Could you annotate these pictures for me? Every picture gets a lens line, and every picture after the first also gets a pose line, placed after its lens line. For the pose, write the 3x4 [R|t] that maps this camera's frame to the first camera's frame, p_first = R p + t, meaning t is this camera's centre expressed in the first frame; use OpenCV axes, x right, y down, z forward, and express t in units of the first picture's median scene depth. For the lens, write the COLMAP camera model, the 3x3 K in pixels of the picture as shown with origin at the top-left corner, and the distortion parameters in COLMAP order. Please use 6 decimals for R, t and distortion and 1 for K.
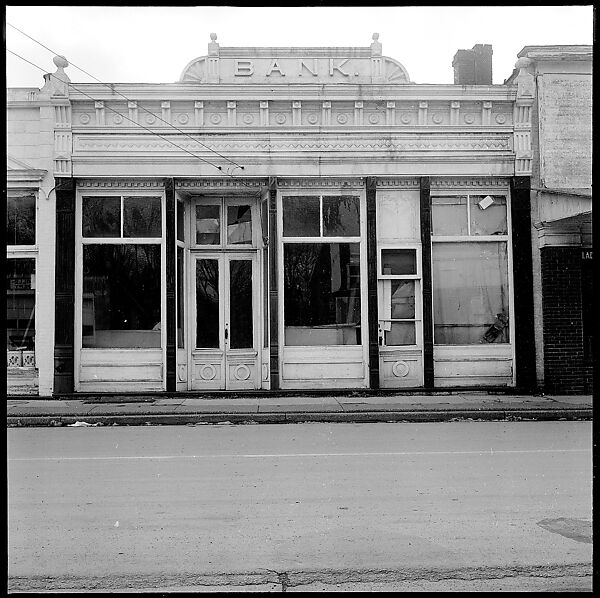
lens RADIAL K [[635.3, 0, 318.9], [0, 635.3, 298.1], [0, 0, 1]] dist [0.002111, 0.000264]
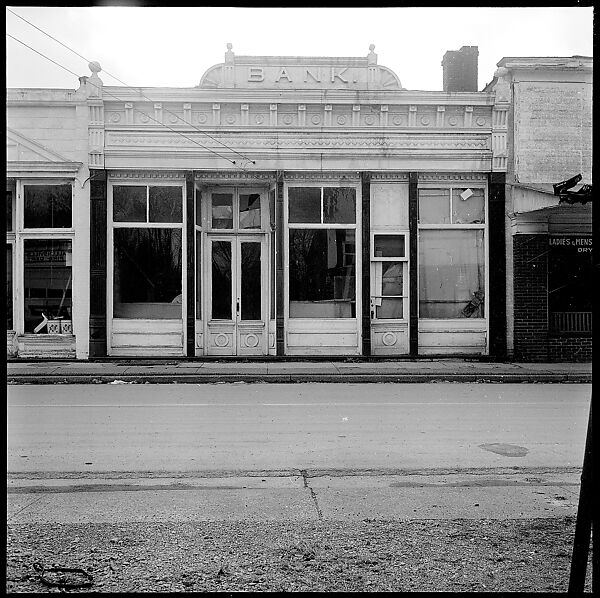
lens RADIAL K [[781.7, 0, 300.2], [0, 781.7, 301.0], [0, 0, 1]] dist [0.009494, -0.068928]
pose [[0.999951, 0.009850, -0.000884, -0.033006], [-0.009780, 0.998192, 0.059306, -0.040158], [0.001466, -0.059294, 0.998239, -0.417376]]
